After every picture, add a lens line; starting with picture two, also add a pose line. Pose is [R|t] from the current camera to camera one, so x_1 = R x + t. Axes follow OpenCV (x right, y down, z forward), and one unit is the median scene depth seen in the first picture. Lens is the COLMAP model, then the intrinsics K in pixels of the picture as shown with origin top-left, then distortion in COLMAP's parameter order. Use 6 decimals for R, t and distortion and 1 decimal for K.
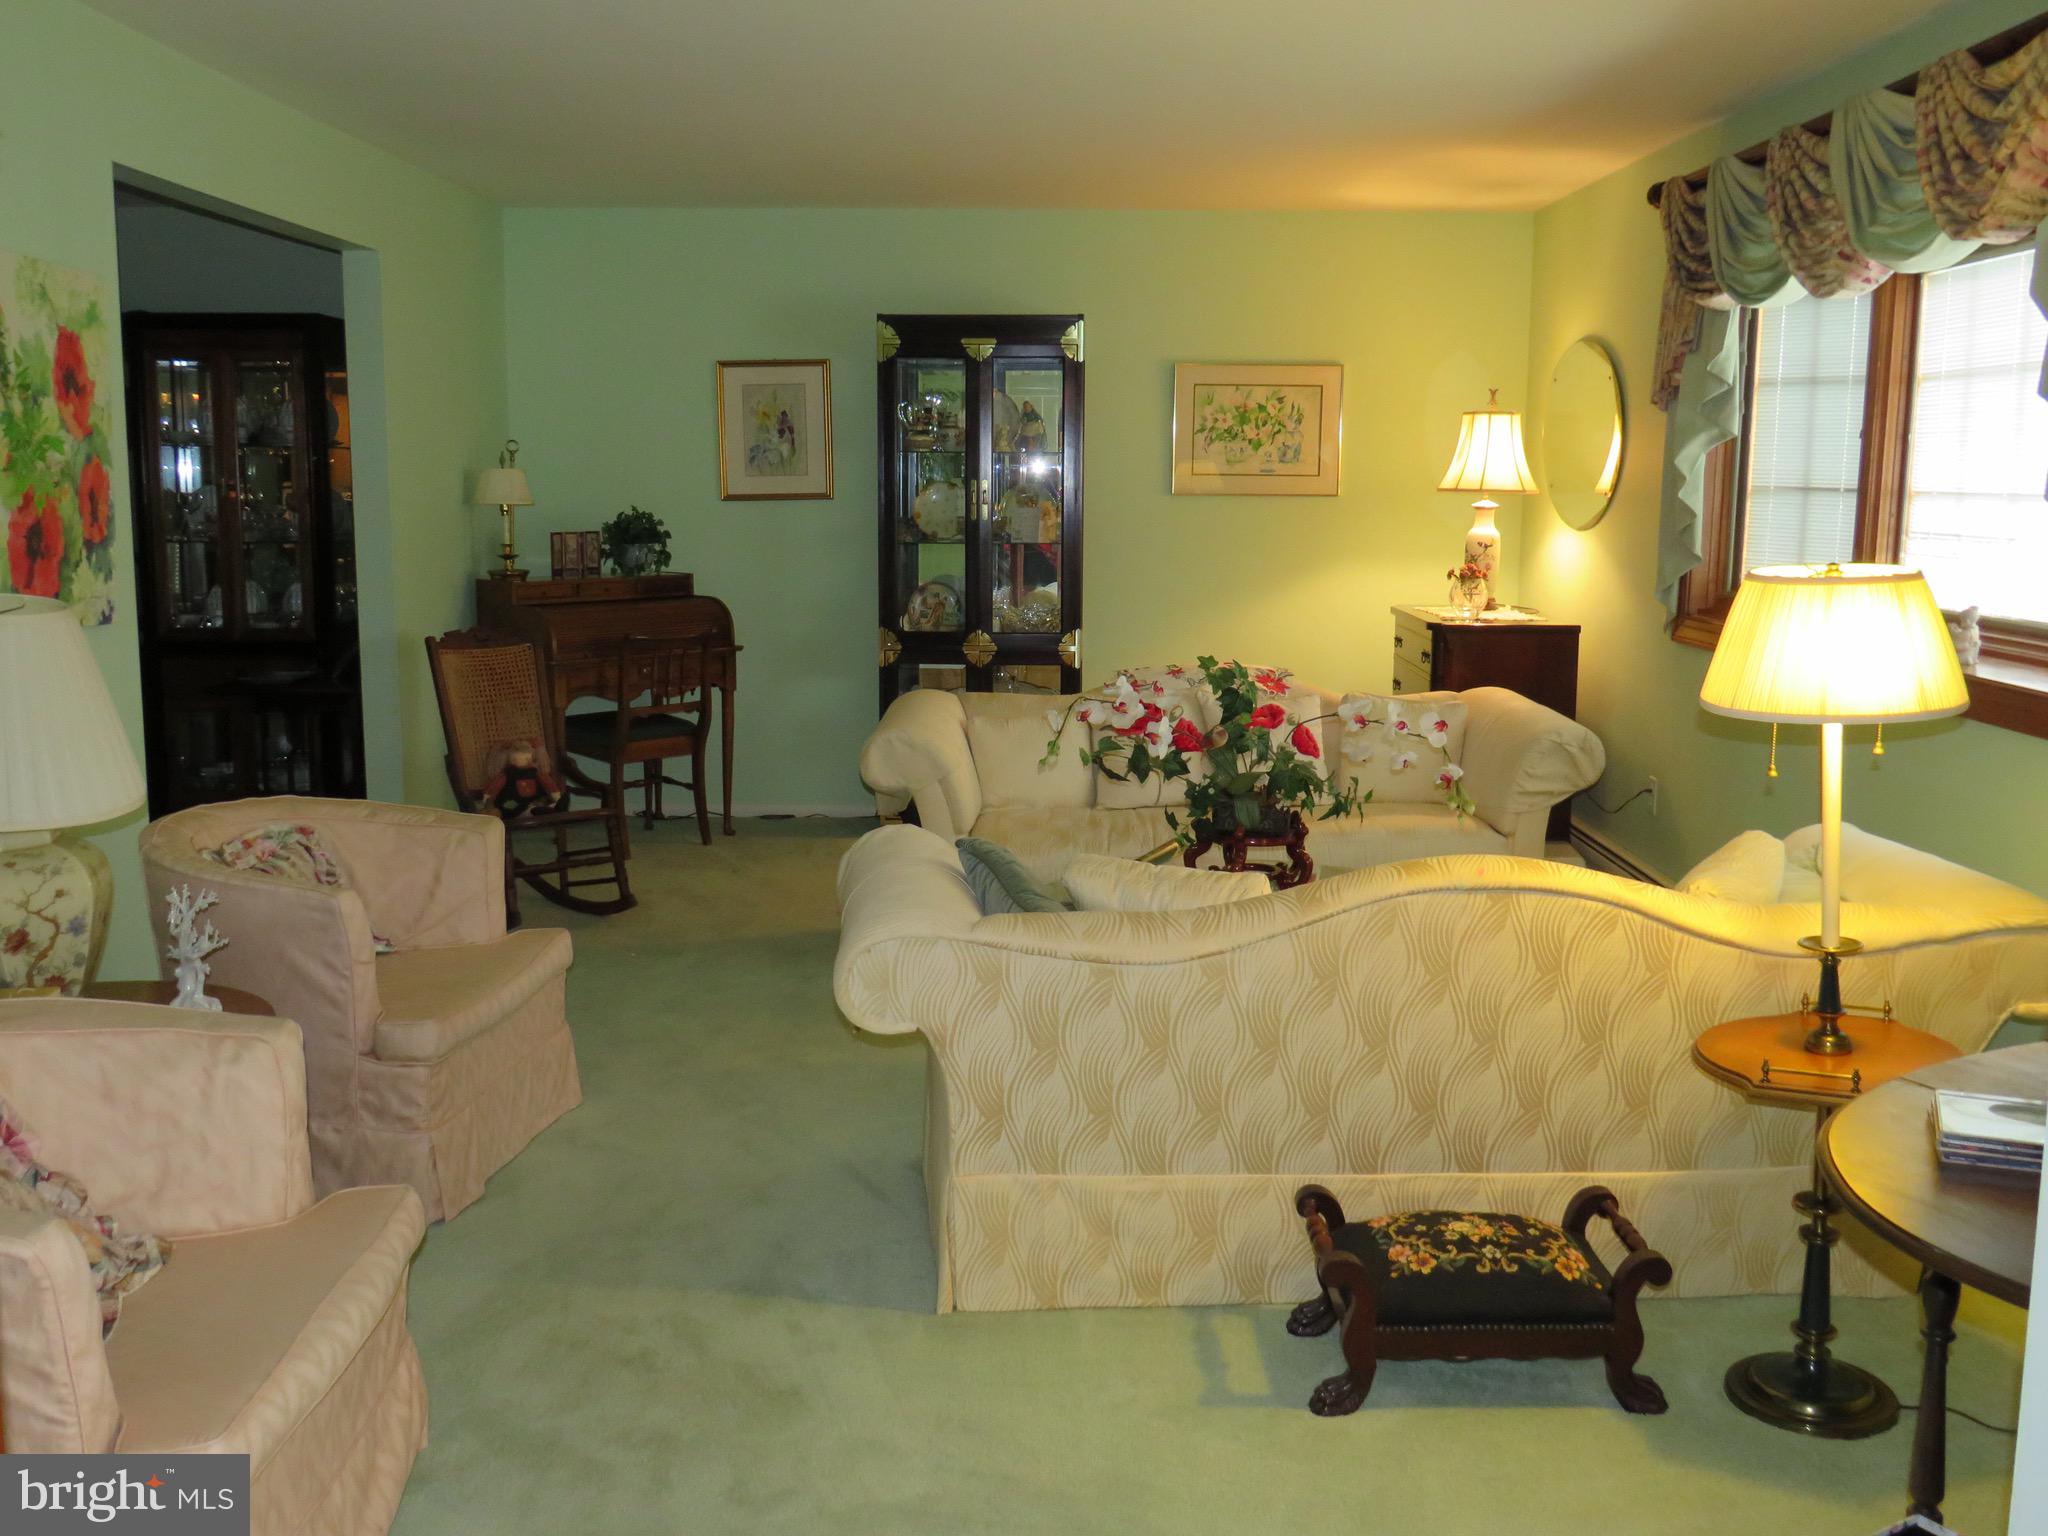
lens RADIAL K [[1879.1, 0, 1024.0], [0, 1879.1, 768.0], [0, 0, 1]] dist [-0.056954, 0.033268]
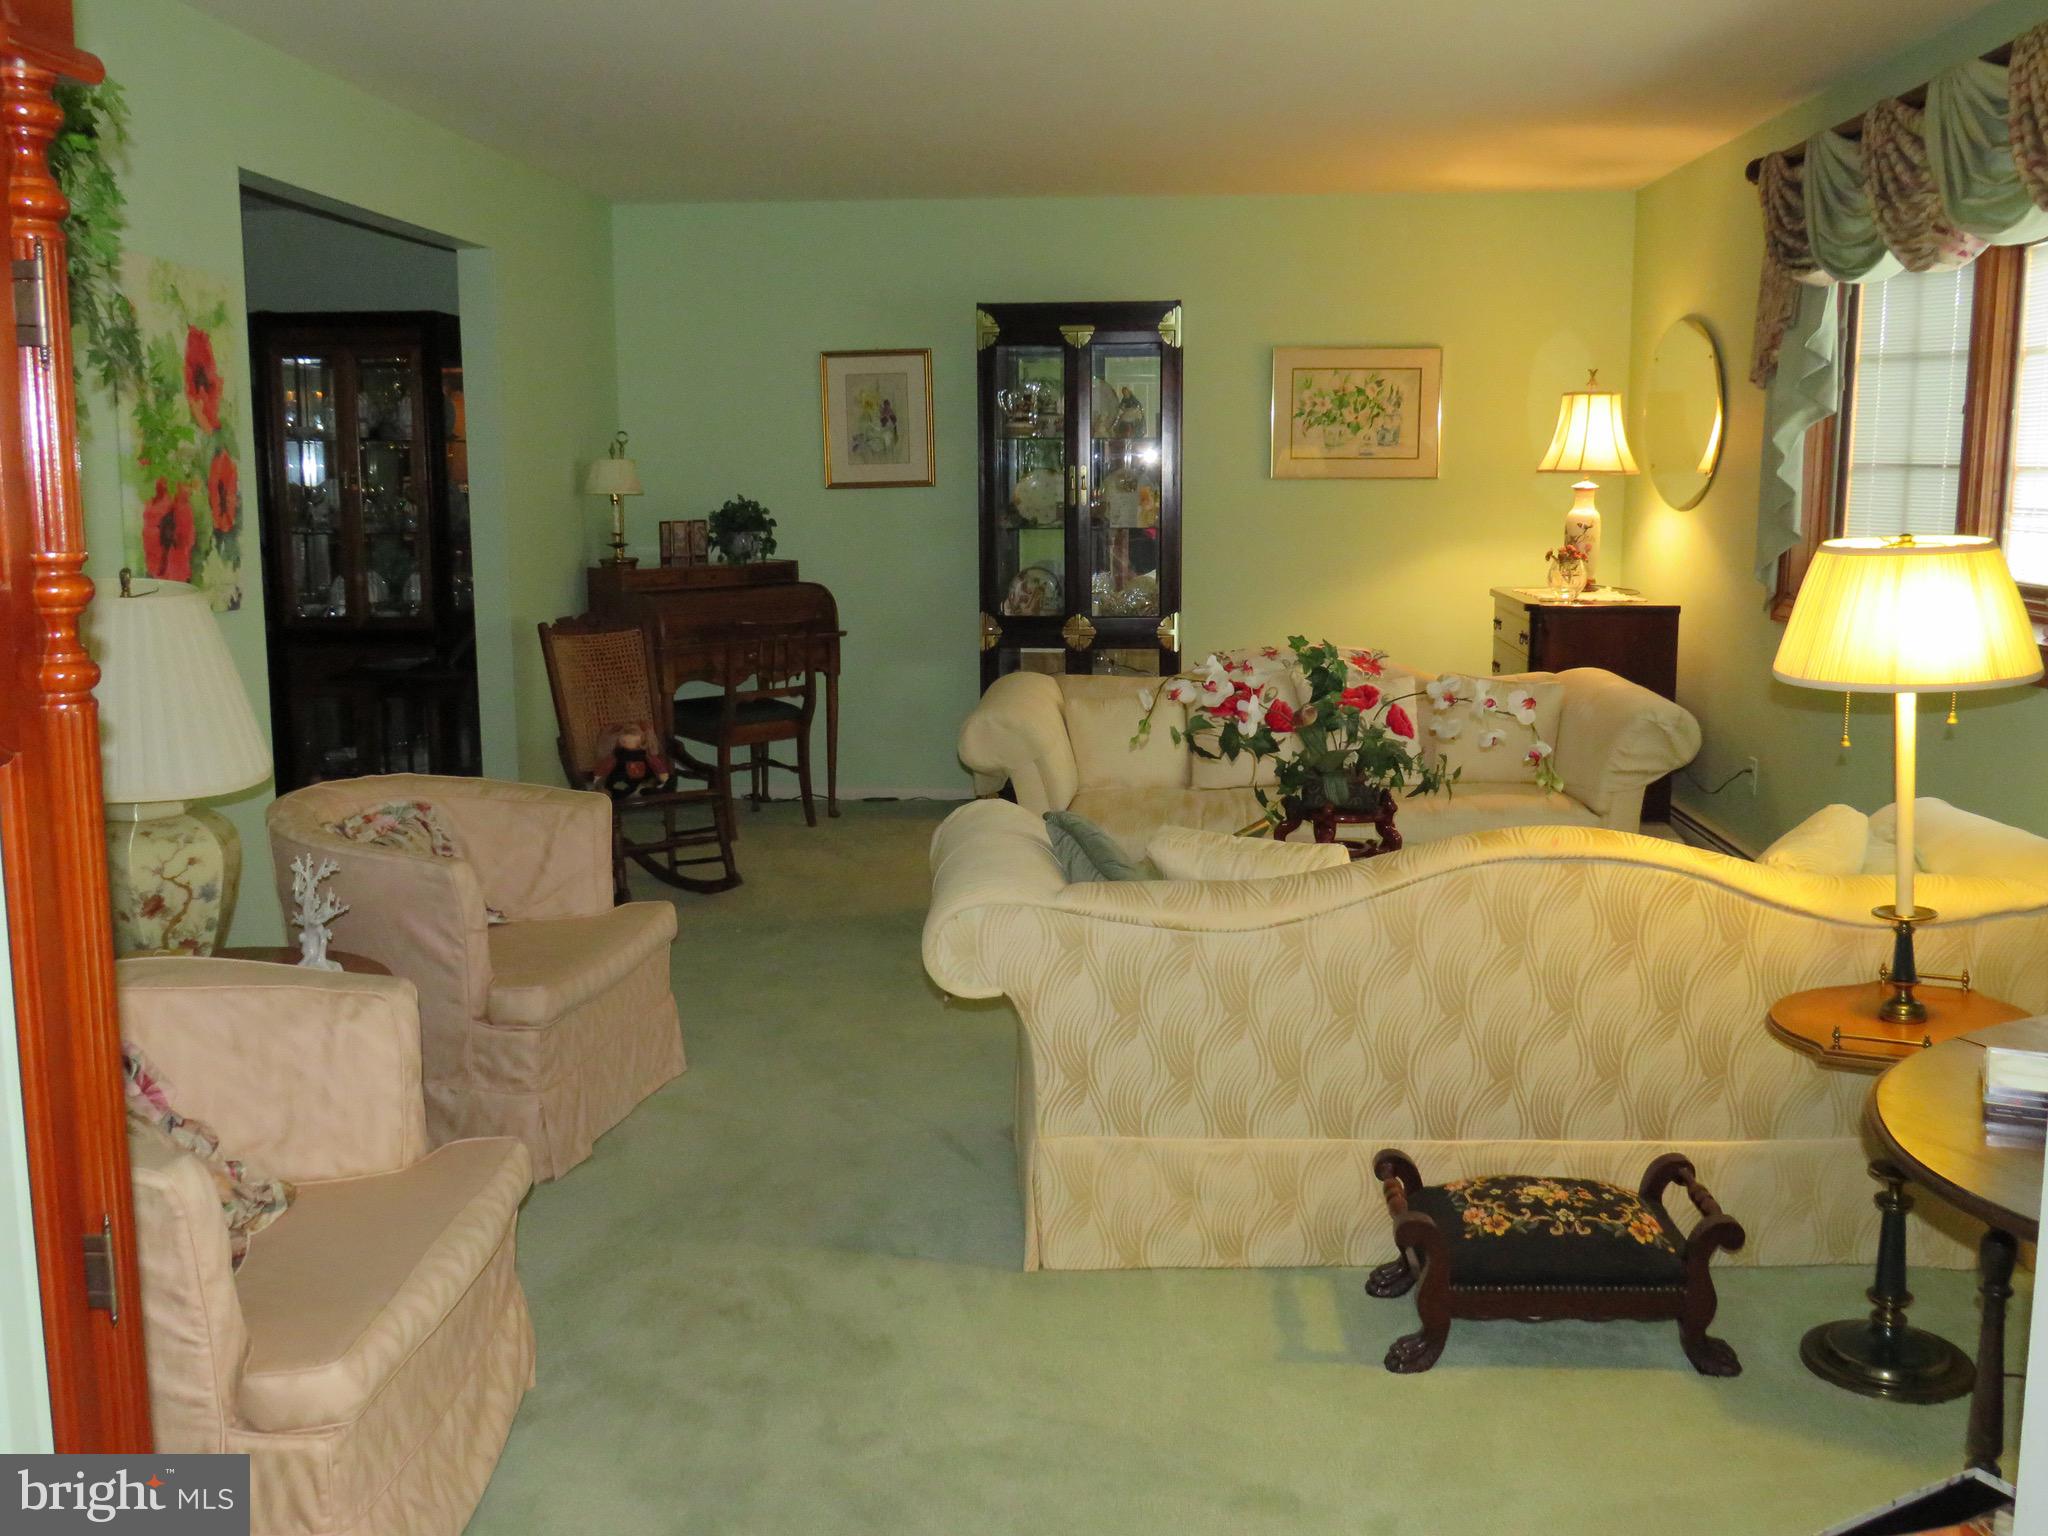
lens RADIAL K [[1879.1, 0, 1024.0], [0, 1879.1, 768.0], [0, 0, 1]] dist [-0.056954, 0.033268]
pose [[0.998253, -0.001364, -0.059070, 0.011642], [0.001687, 0.999984, 0.005430, 0.006843], [0.059062, -0.005520, 0.998239, -0.021816]]
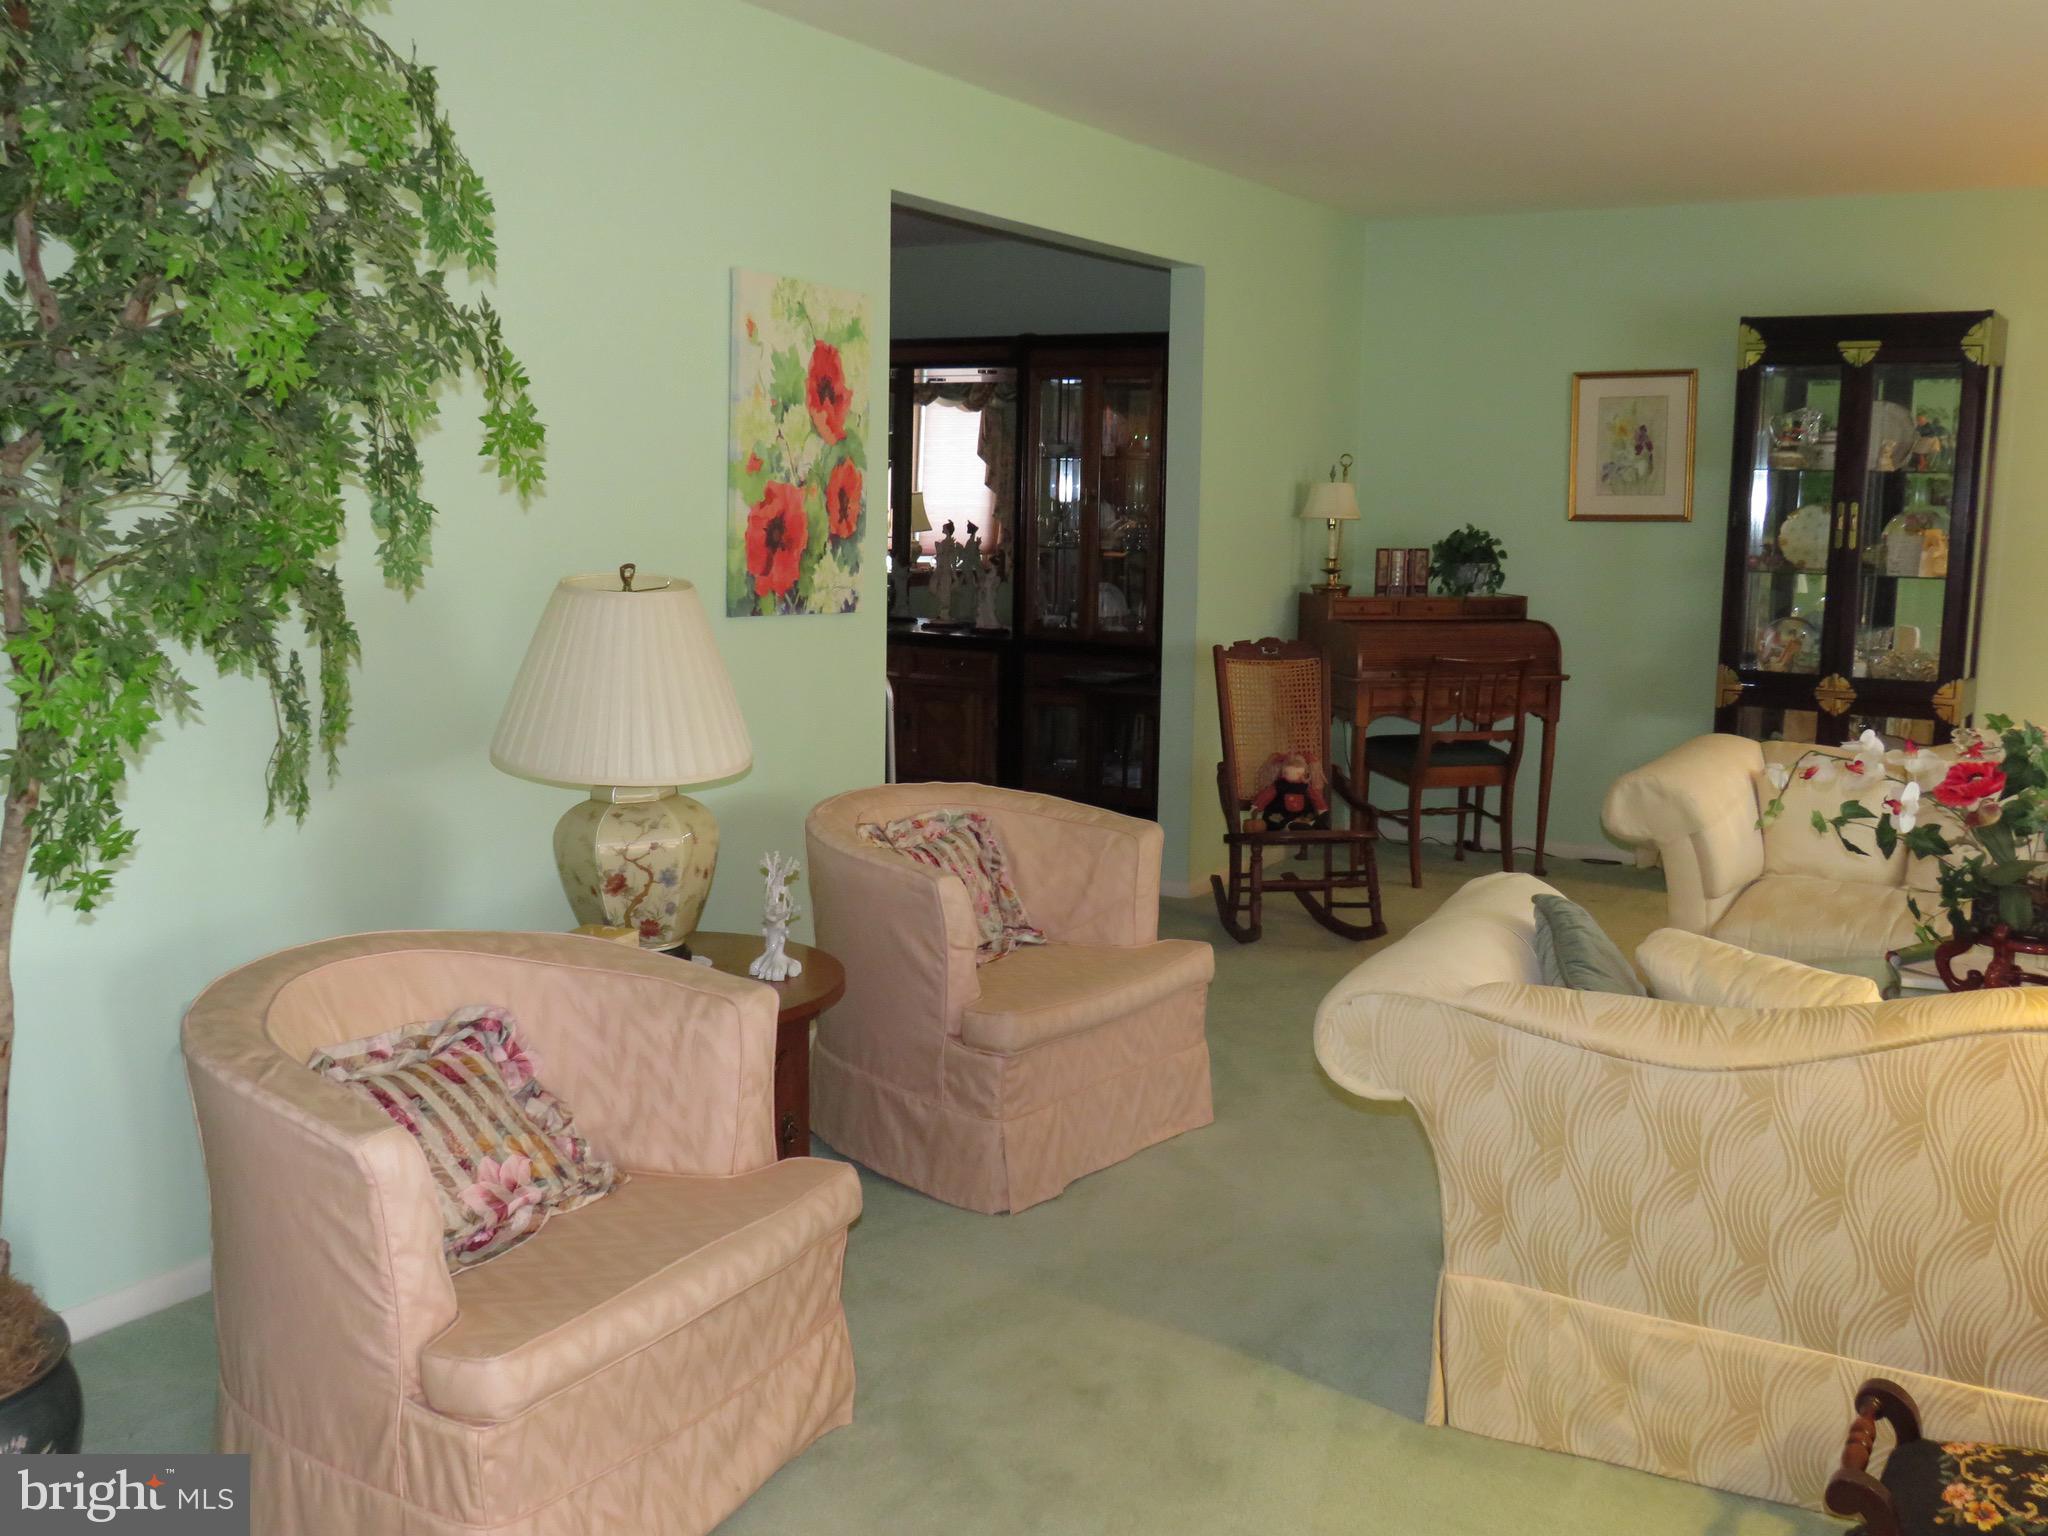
lens RADIAL K [[1879.1, 0, 1024.0], [0, 1879.1, 768.0], [0, 0, 1]] dist [-0.056954, 0.033268]
pose [[0.860260, 0.083086, -0.503040, 0.162244], [-0.090182, 0.995872, 0.010263, -0.007079], [0.501817, 0.036537, 0.864202, 0.102447]]
